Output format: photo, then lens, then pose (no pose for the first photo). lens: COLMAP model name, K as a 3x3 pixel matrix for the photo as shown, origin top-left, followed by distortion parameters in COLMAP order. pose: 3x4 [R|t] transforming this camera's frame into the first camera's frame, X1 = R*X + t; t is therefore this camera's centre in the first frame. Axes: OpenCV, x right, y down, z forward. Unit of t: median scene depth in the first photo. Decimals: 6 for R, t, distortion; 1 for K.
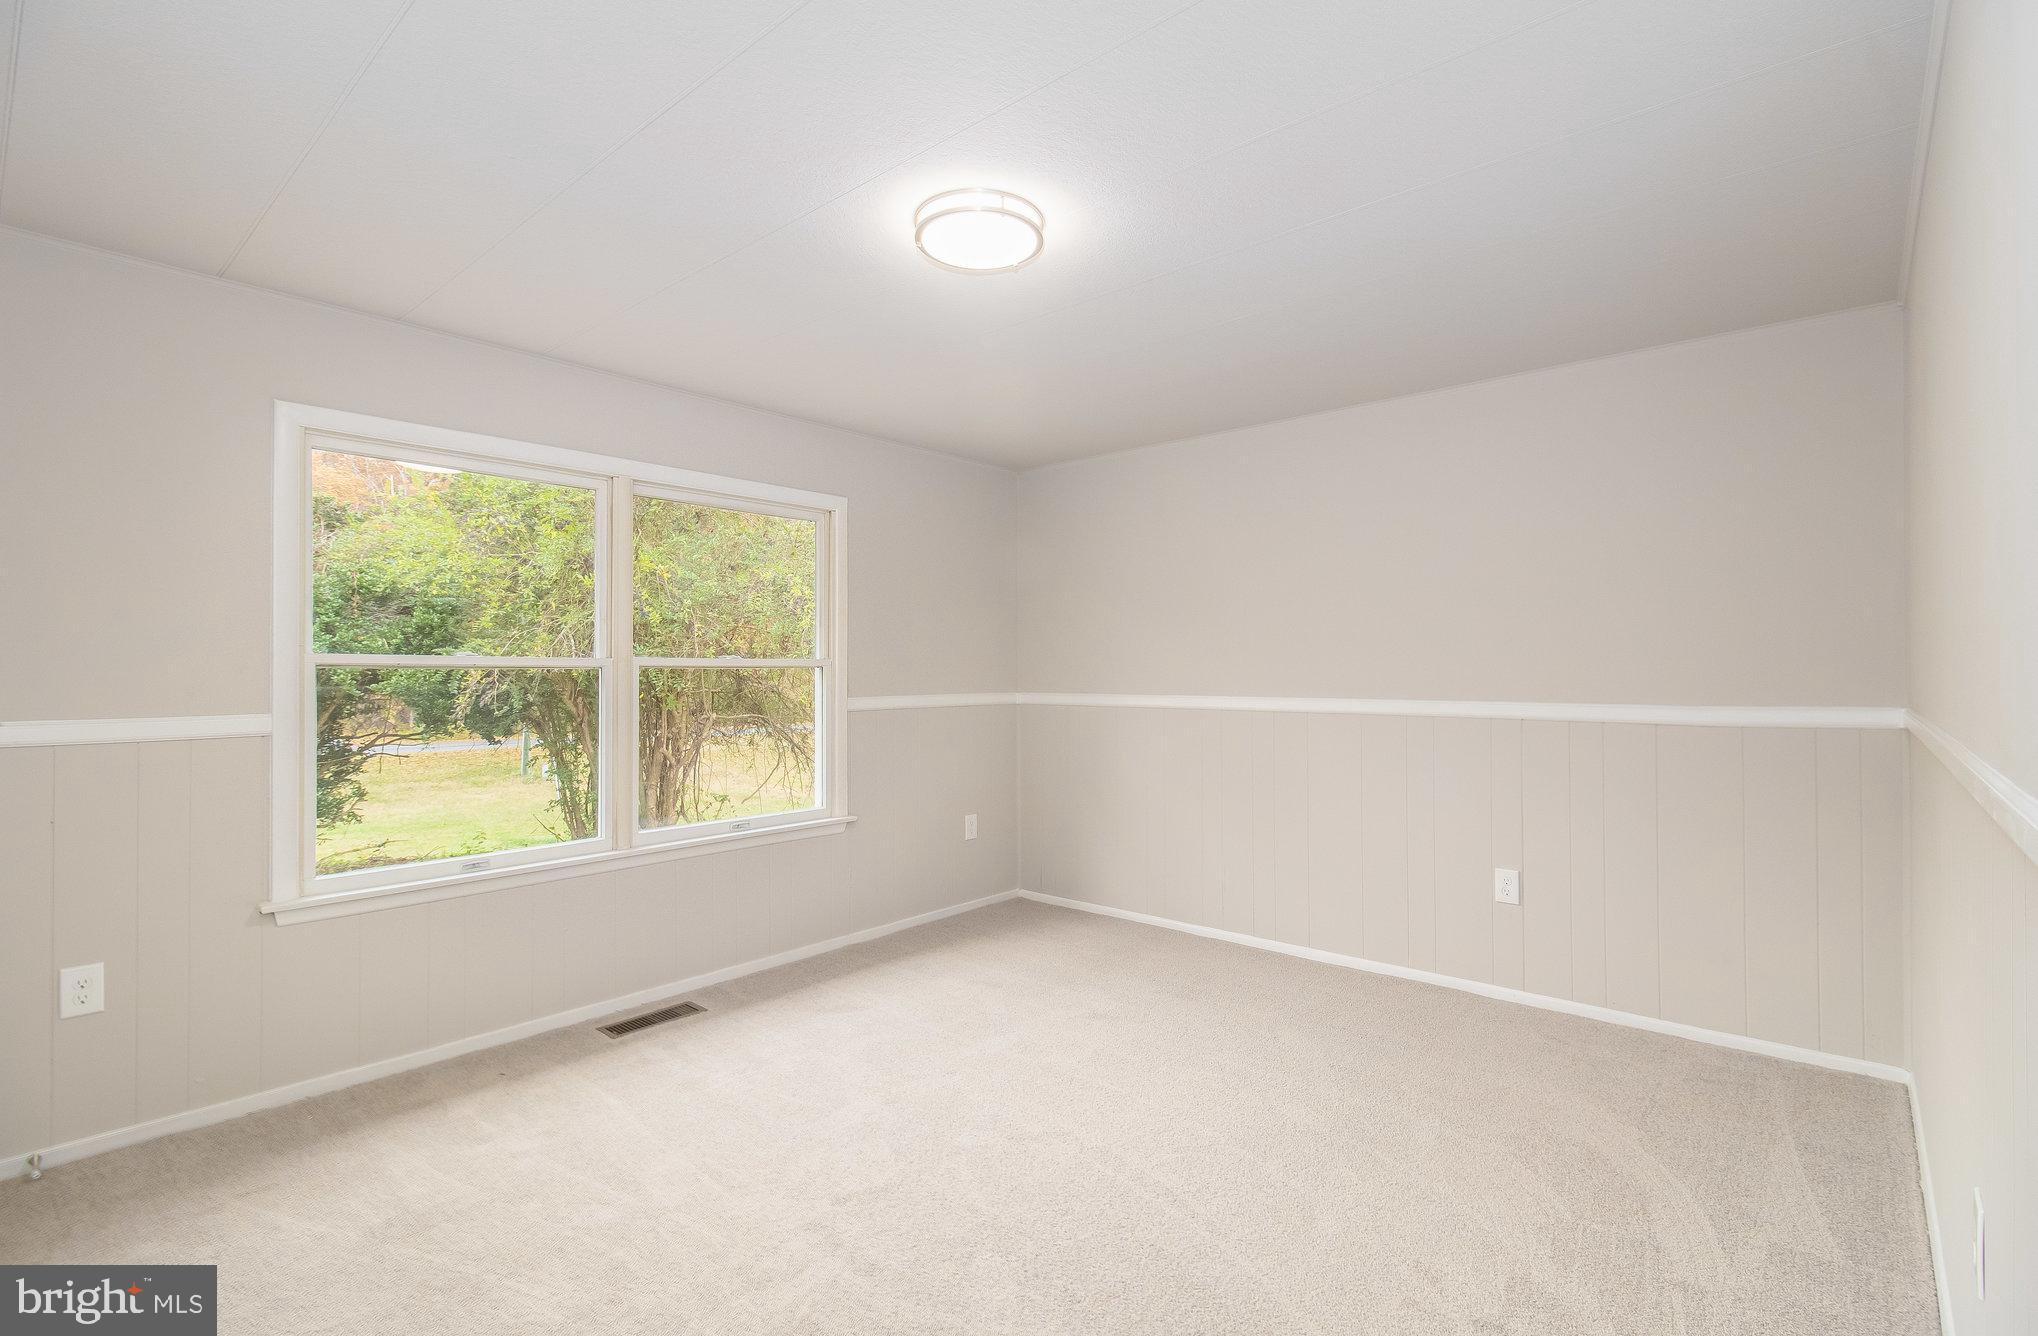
lens RADIAL K [[891.8, 0, 1019.0], [0, 891.8, 668.0], [0, 0, 1]] dist [0.001976, 0.000237]
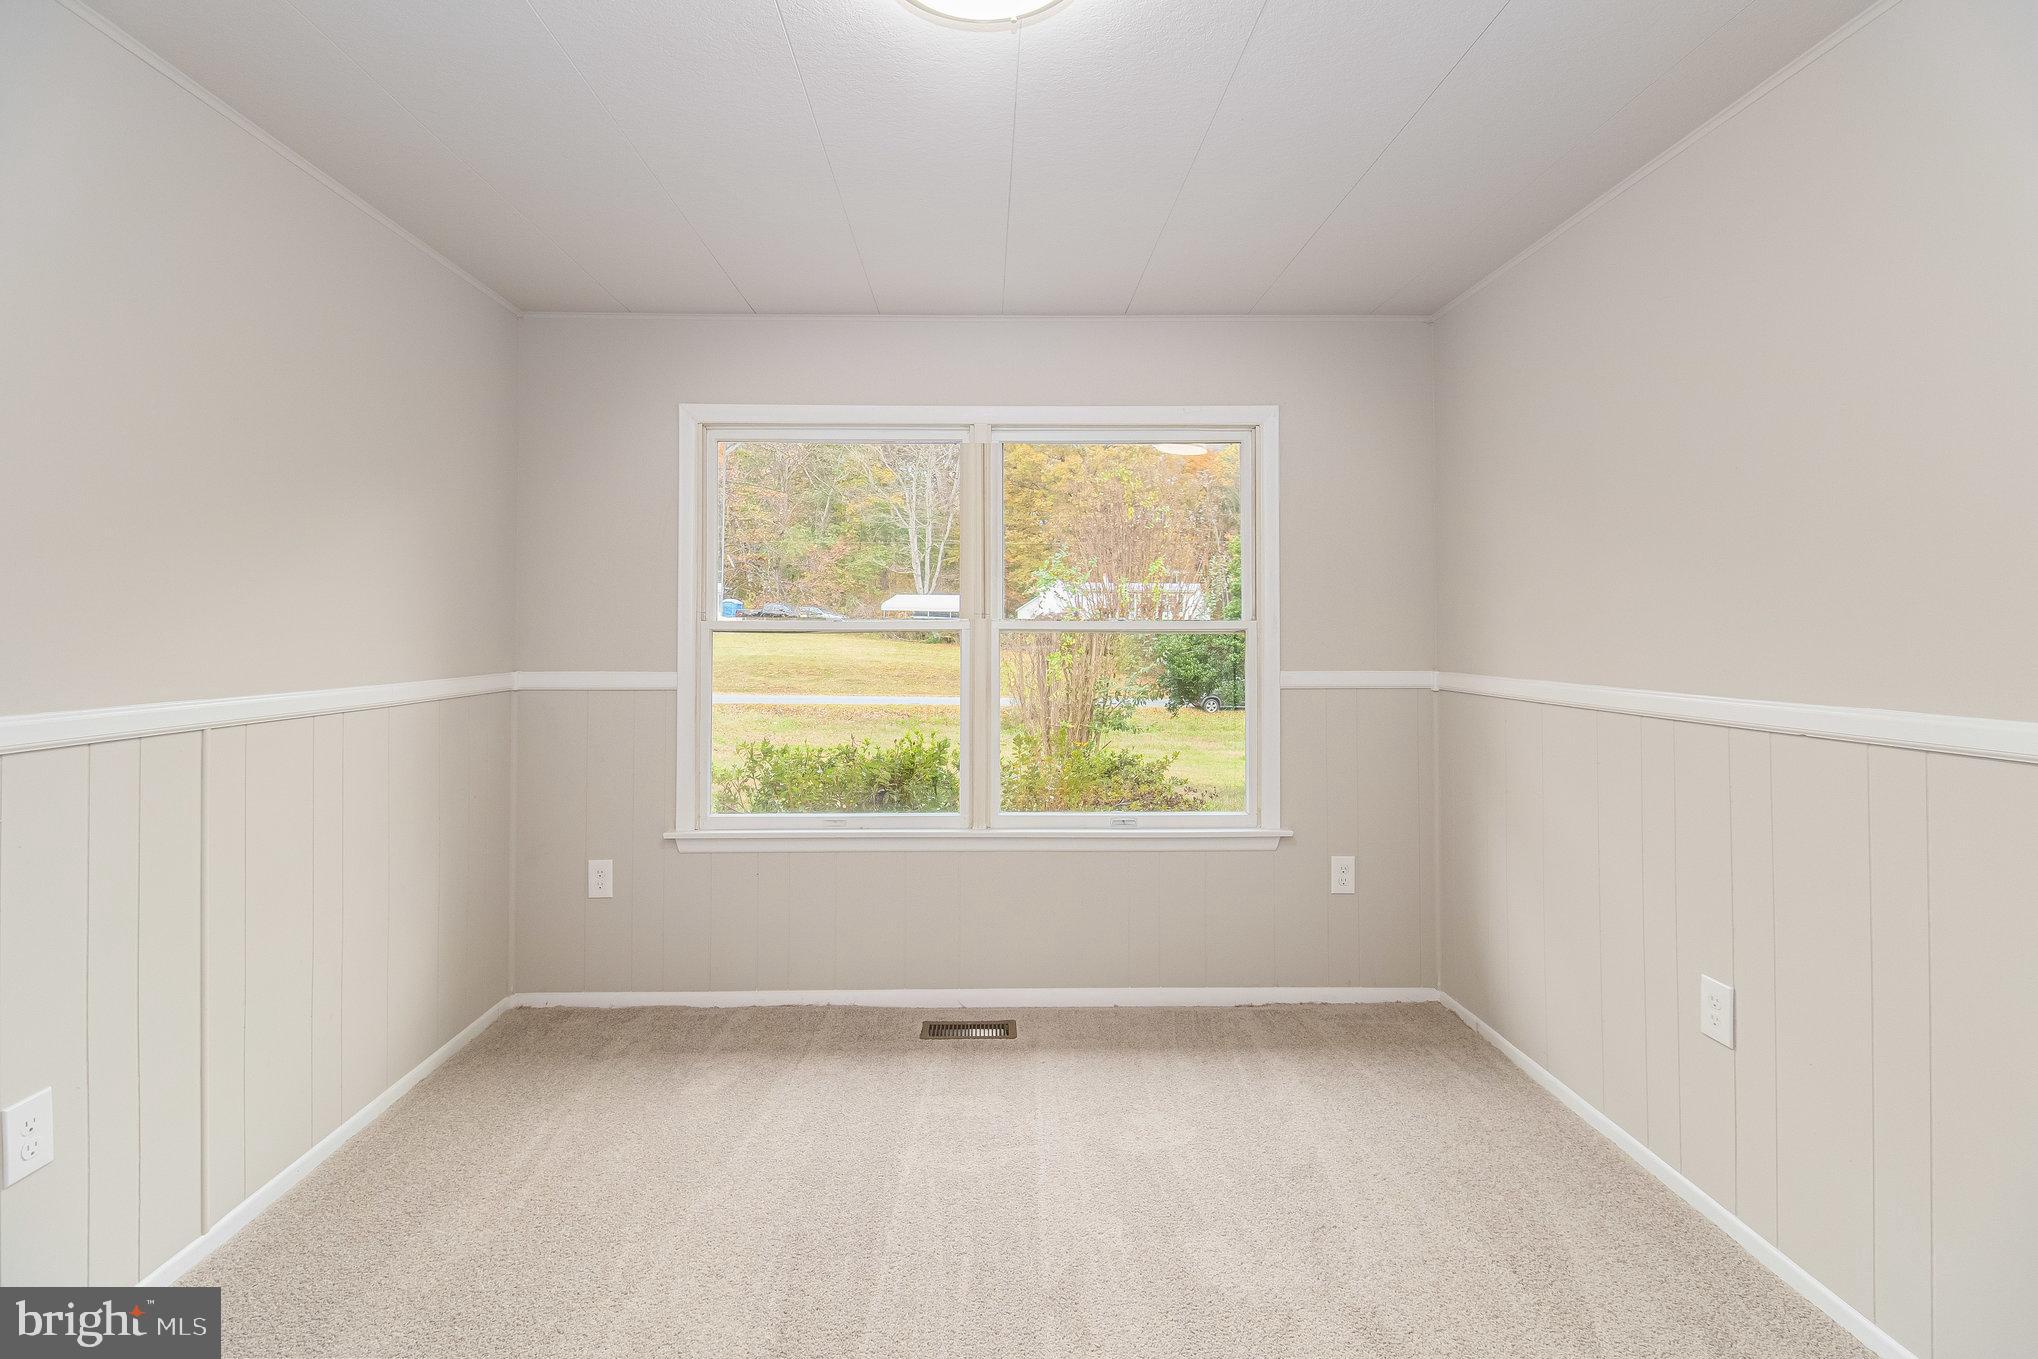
lens RADIAL K [[963.2, 0, 1014.5], [0, 963.2, 612.7], [0, 0, 1]] dist [0.001086, 0.000007]
pose [[0.679790, -0.016577, -0.733219, 0.336639], [0.001025, 0.999765, -0.021652, 0.002164], [0.733406, 0.013967, 0.679647, 0.393613]]
